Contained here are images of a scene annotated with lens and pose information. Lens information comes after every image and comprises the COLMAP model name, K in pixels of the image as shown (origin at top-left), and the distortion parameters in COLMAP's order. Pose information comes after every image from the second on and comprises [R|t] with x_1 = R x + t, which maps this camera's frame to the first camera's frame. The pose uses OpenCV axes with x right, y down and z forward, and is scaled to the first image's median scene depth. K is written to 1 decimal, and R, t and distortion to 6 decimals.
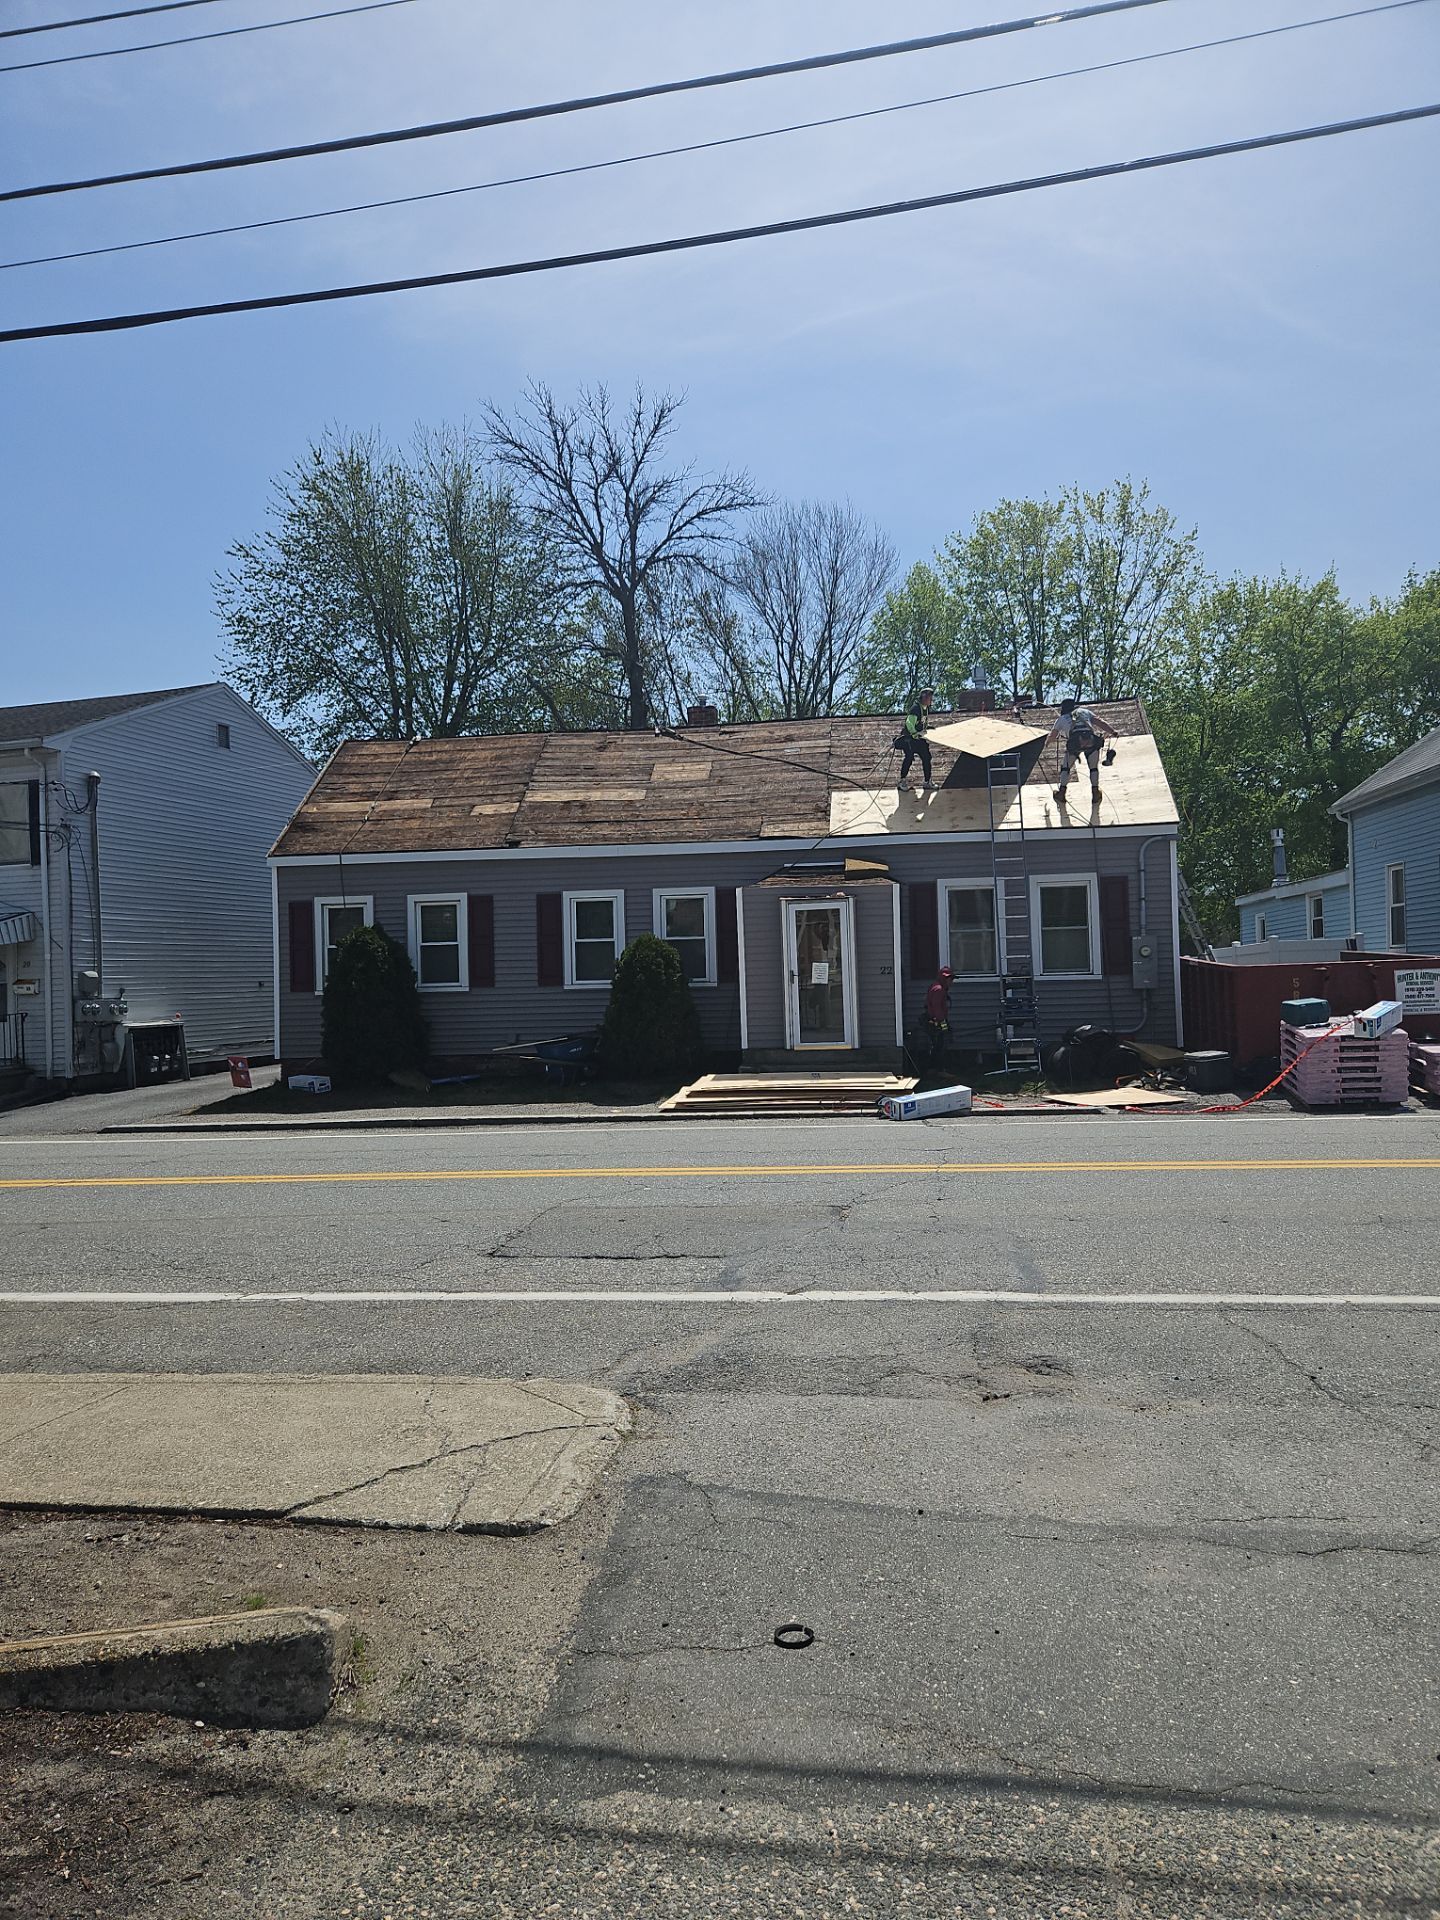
lens RADIAL K [[1317.5, 0, 716.1], [0, 1317.5, 968.7], [0, 0, 1]] dist [0.046533, -0.000274]
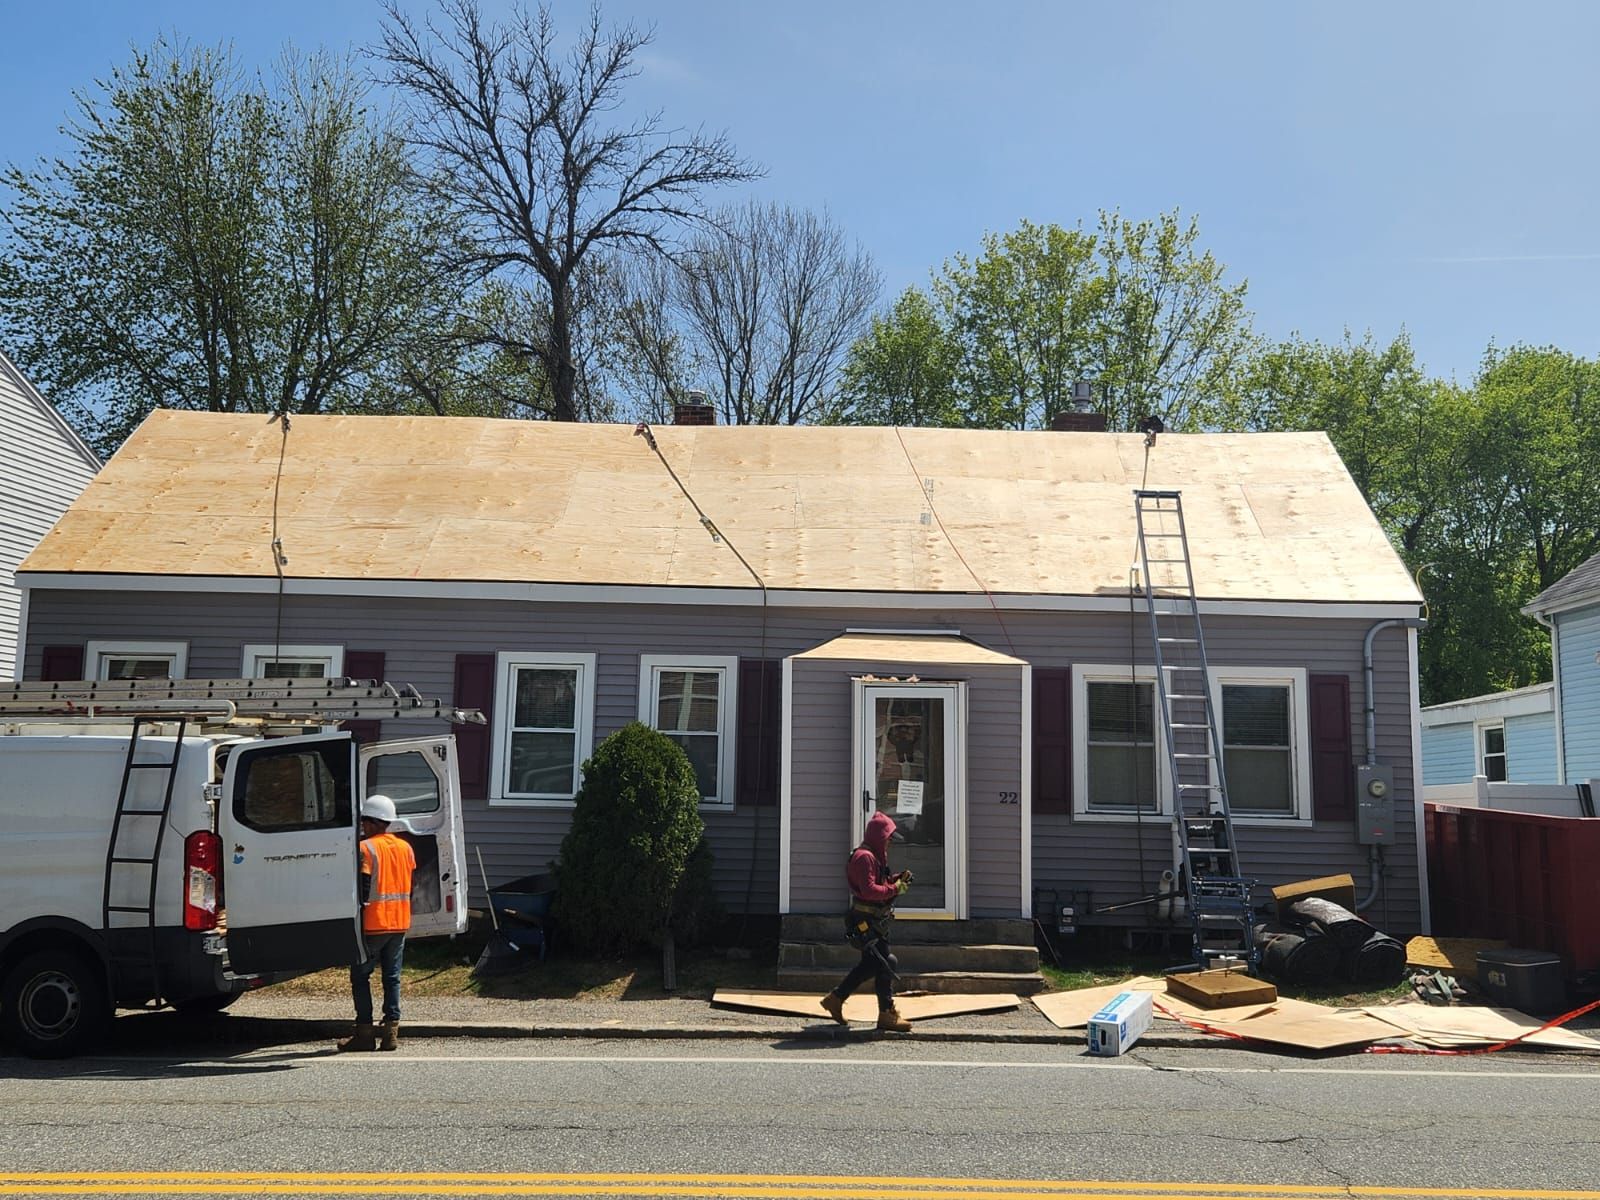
lens RADIAL K [[1594.7, 0, 796.0], [0, 1594.7, 574.8], [0, 0, 1]] dist [0.057620, -0.001594]
pose [[0.989235, 0.063666, 0.131762, -0.076136], [-0.045476, 0.989565, -0.136723, 0.004249], [-0.139092, 0.129260, 0.981807, 0.203970]]
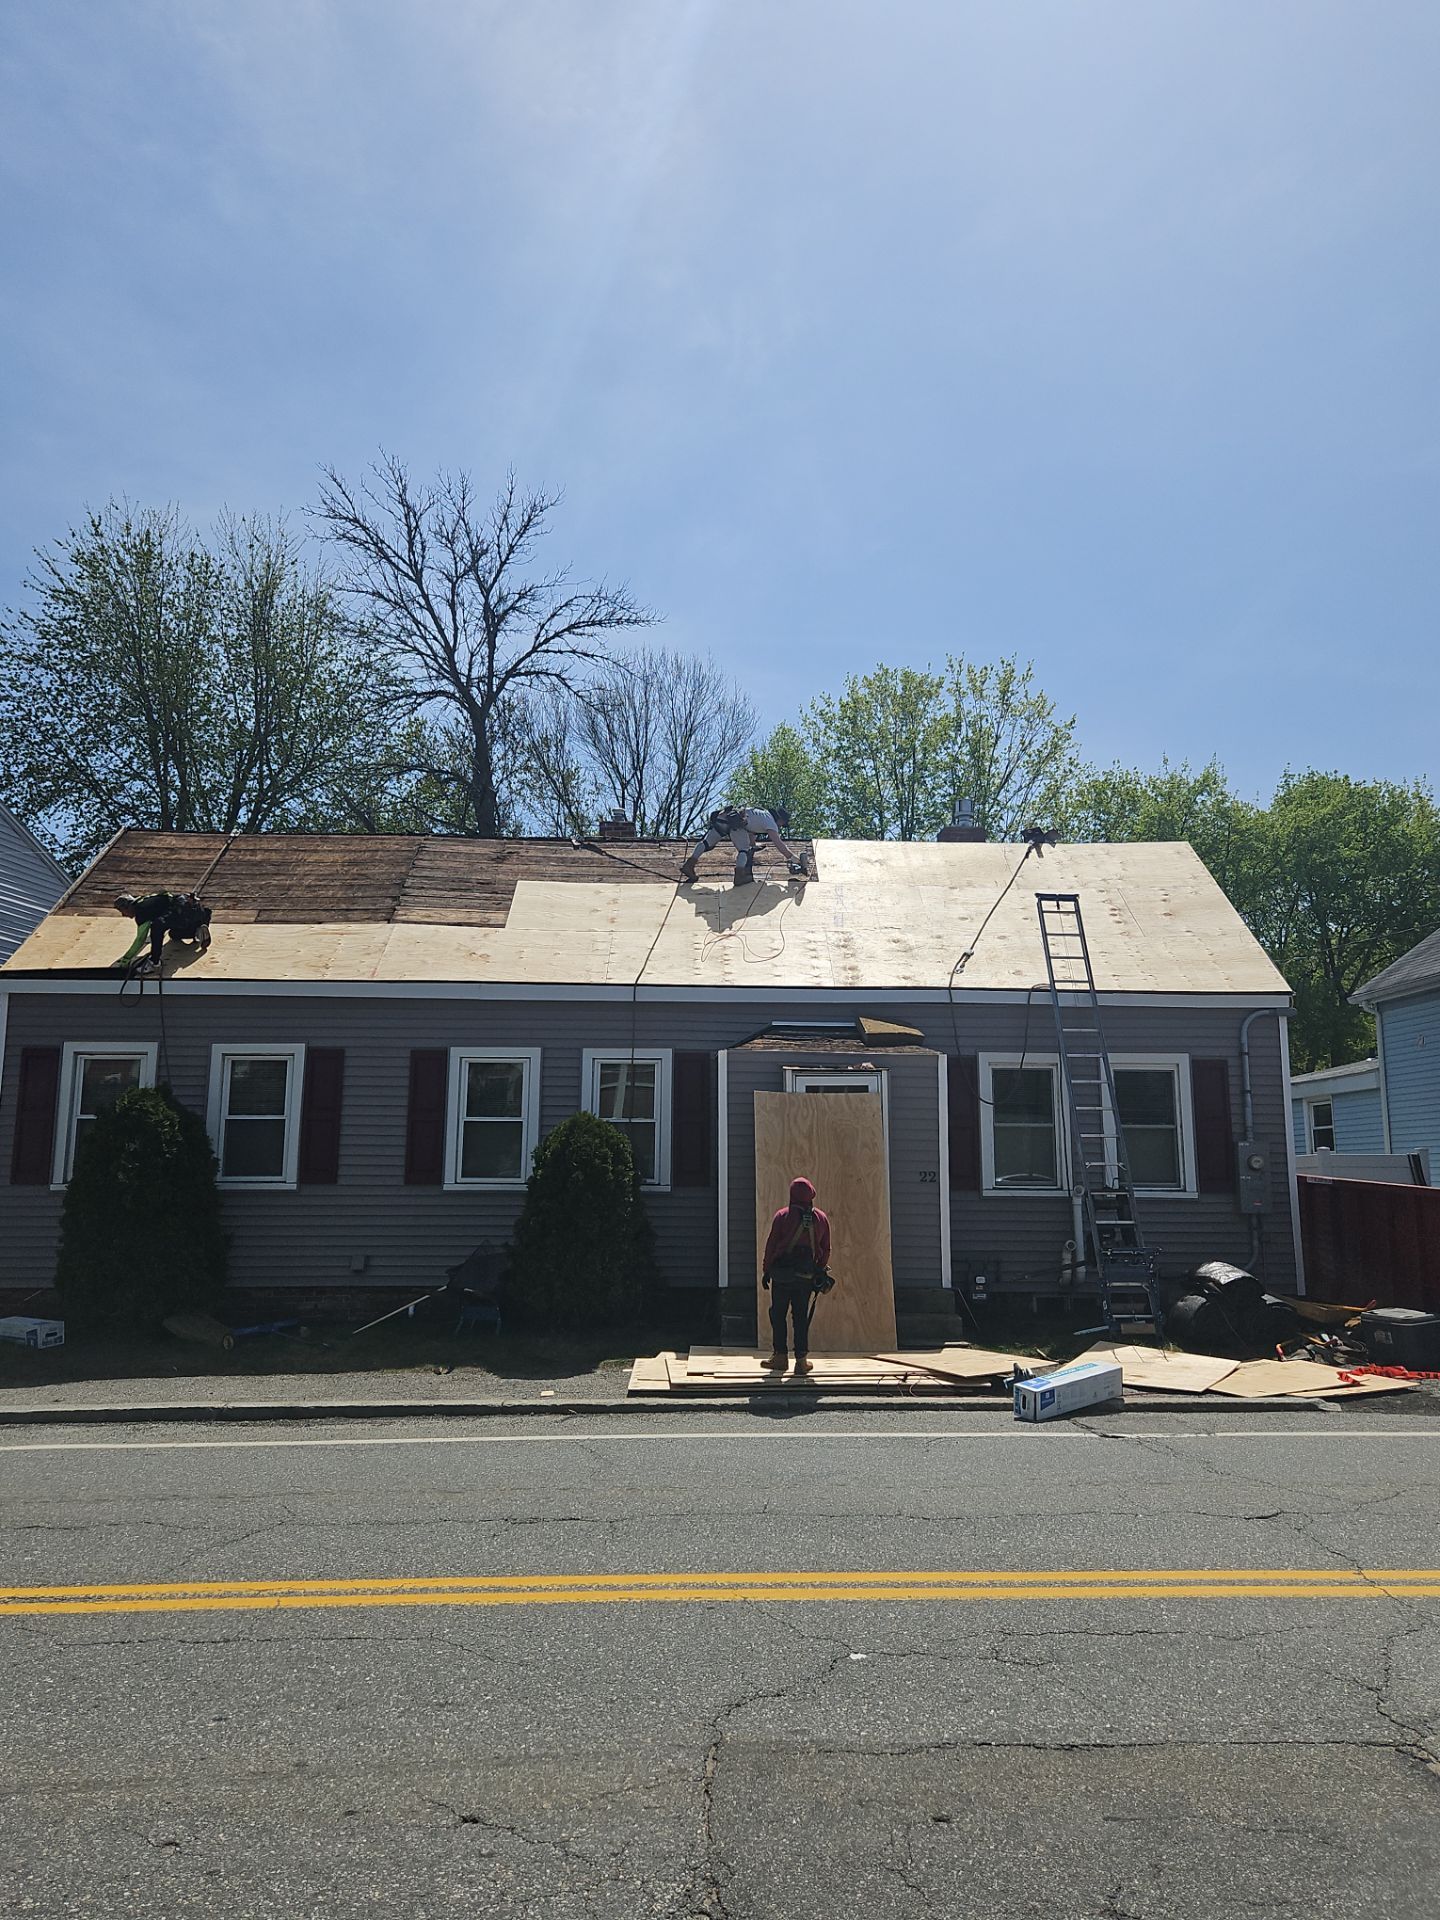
lens RADIAL K [[1374.6, 0, 718.5], [0, 1374.6, 955.9], [0, 0, 1]] dist [0.048200, -0.001186]
pose [[0.984088, 0.056752, 0.168374, -0.100266], [-0.030894, 0.987837, -0.152393, 0.000154], [-0.174974, 0.144766, 0.973872, 0.255121]]
